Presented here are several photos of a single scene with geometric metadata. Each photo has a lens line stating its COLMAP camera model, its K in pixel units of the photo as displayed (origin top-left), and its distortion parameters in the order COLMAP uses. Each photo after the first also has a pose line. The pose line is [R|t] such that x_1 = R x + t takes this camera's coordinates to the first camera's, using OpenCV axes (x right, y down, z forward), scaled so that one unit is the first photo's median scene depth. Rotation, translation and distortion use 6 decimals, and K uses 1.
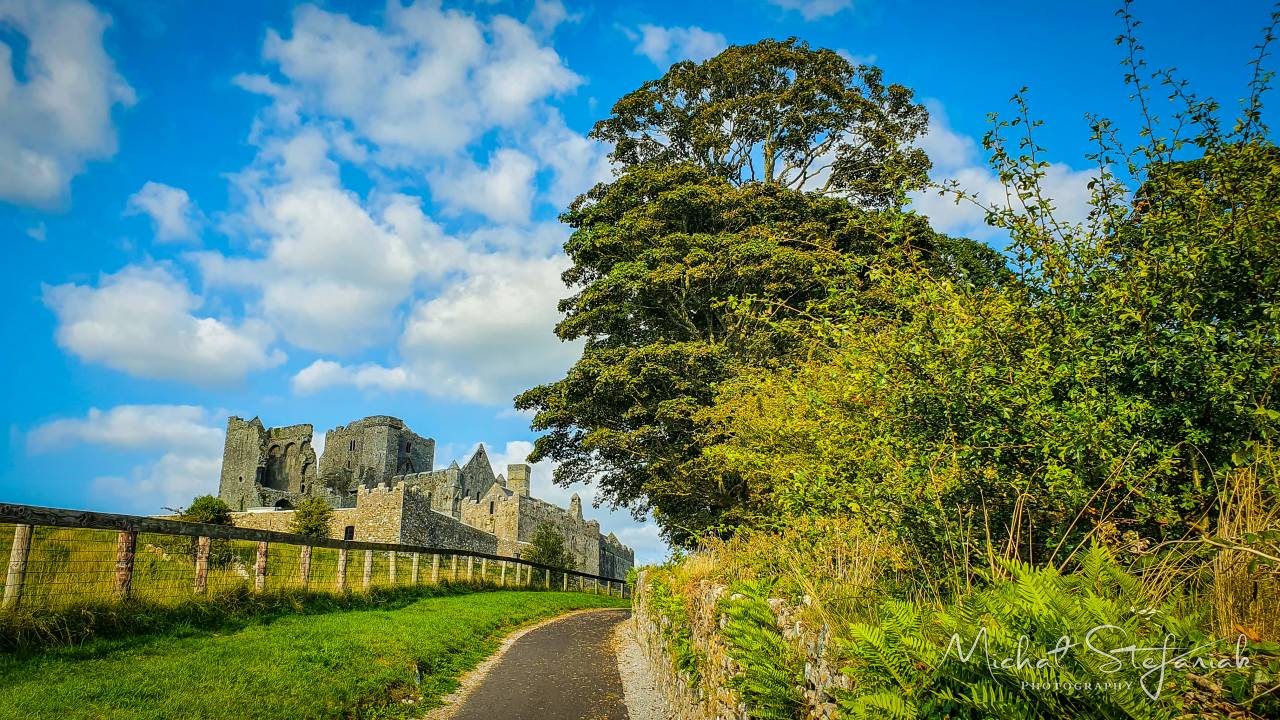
lens RADIAL K [[1032.4, 0, 640.0], [0, 1032.4, 360.0], [0, 0, 1]] dist [0.195466, -0.621553]
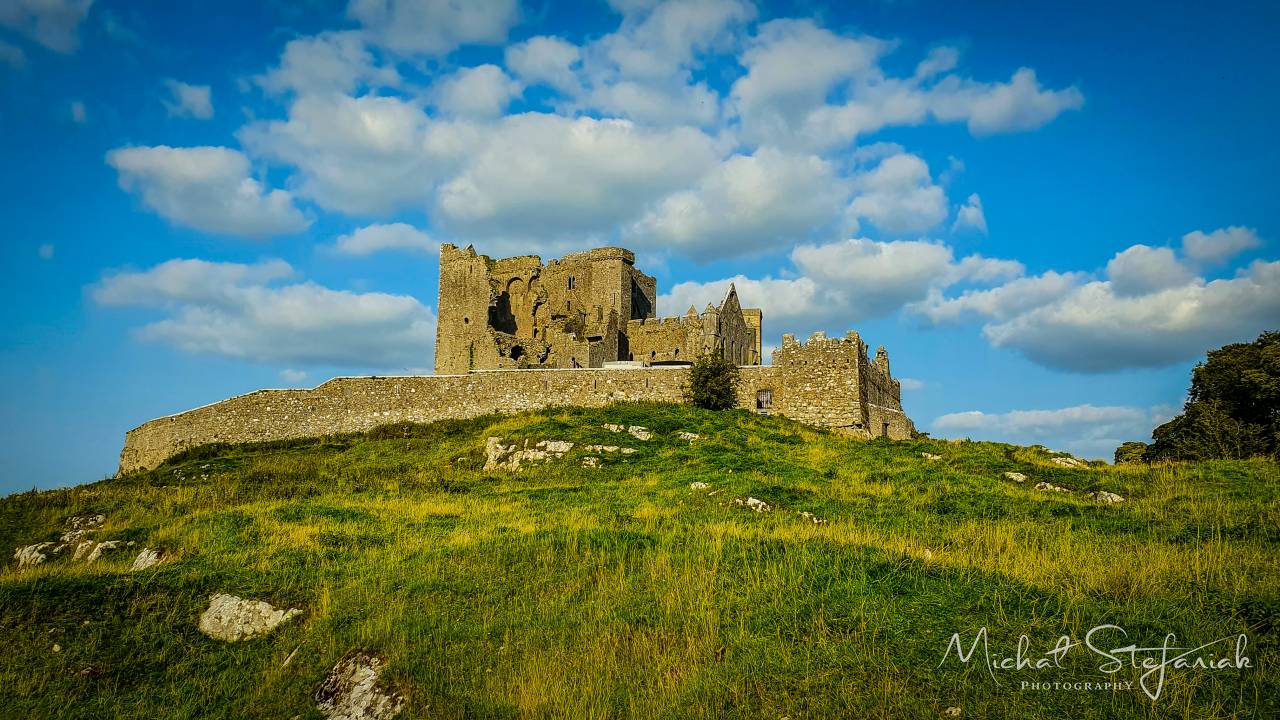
lens RADIAL K [[1014.3, 0, 640.0], [0, 1014.3, 360.0], [0, 0, 1]] dist [0.178163, -0.001106]
pose [[0.999888, 0.014994, -0.000290, -0.375085], [-0.014783, 0.988738, 0.148928, 0.035768], [0.002520, -0.148907, 0.988848, 0.316815]]
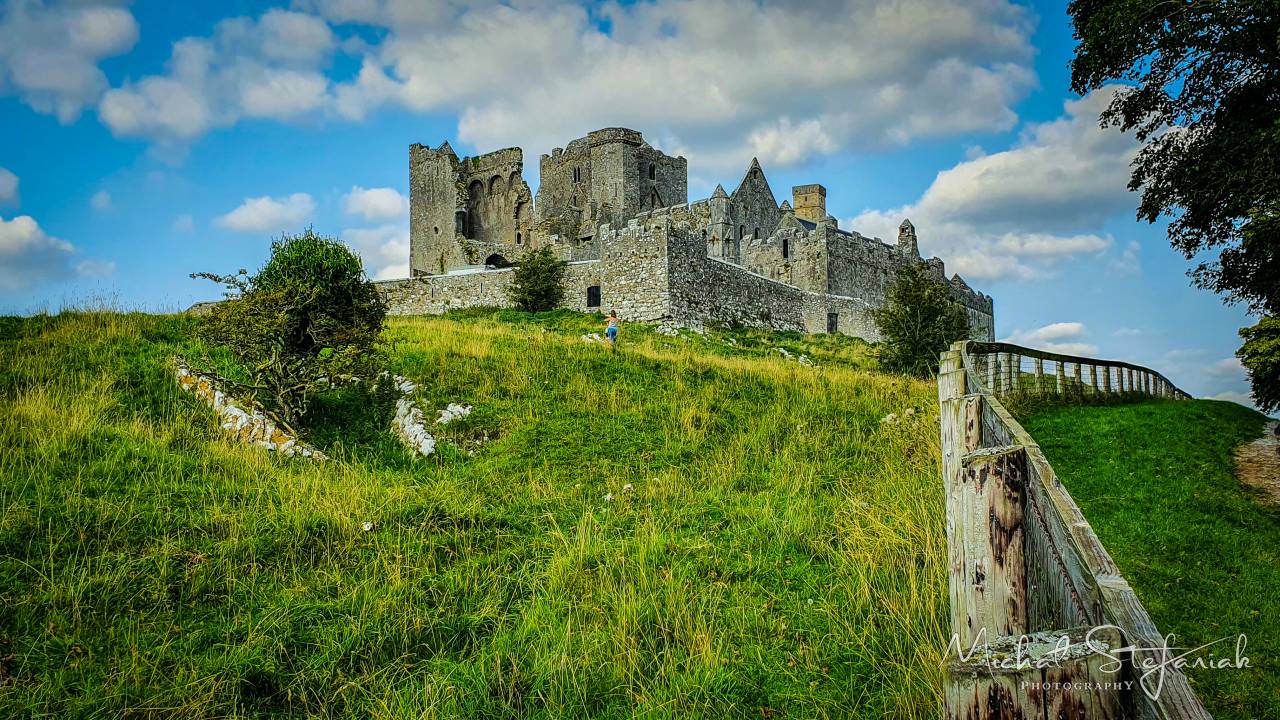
lens RADIAL K [[1325.0, 0, 625.9], [0, 1325.0, 375.6], [0, 0, 1]] dist [0.267218, -0.005906]
pose [[0.972150, -0.041049, -0.230735, -0.063571], [0.093627, 0.970585, 0.221806, 0.027330], [0.214843, -0.237232, 0.947398, 0.185541]]
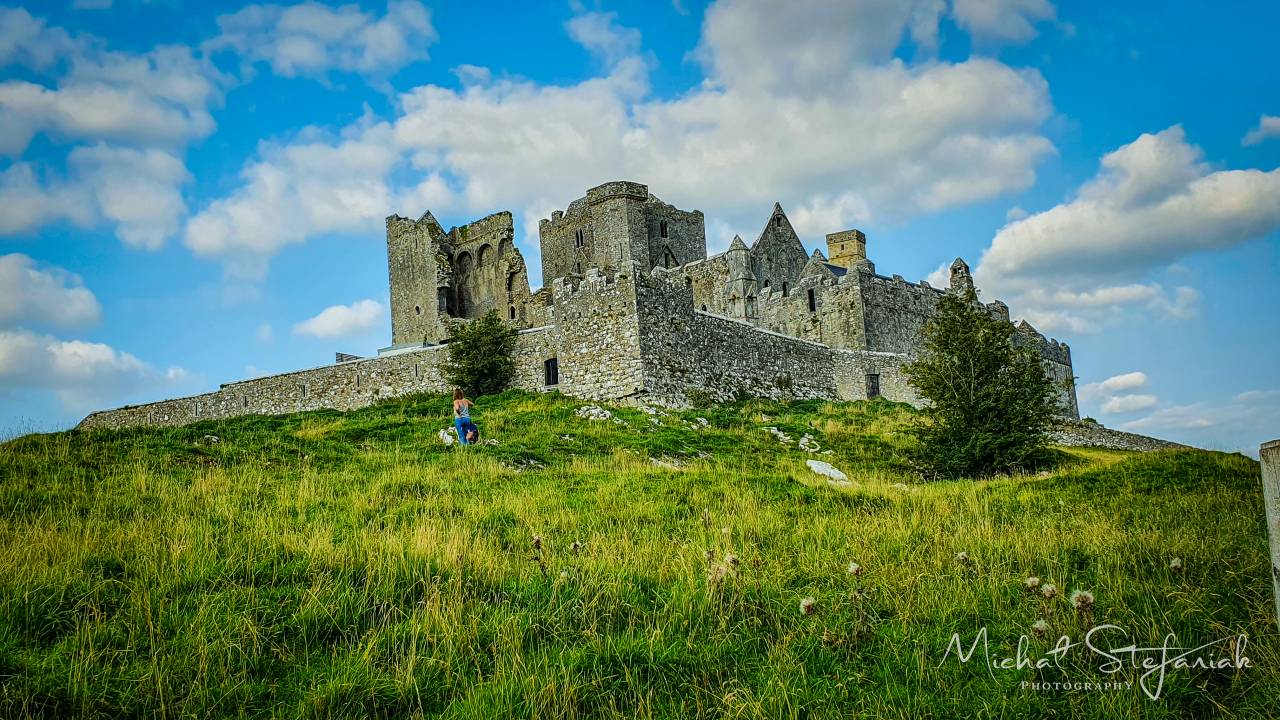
lens RADIAL K [[1312.1, 0, 614.7], [0, 1312.1, 382.5], [0, 0, 1]] dist [0.221471, -0.014390]
pose [[0.951402, -0.116067, -0.285240, -0.062021], [0.167091, 0.972615, 0.161557, 0.071023], [0.258677, -0.201367, 0.944742, 0.394633]]
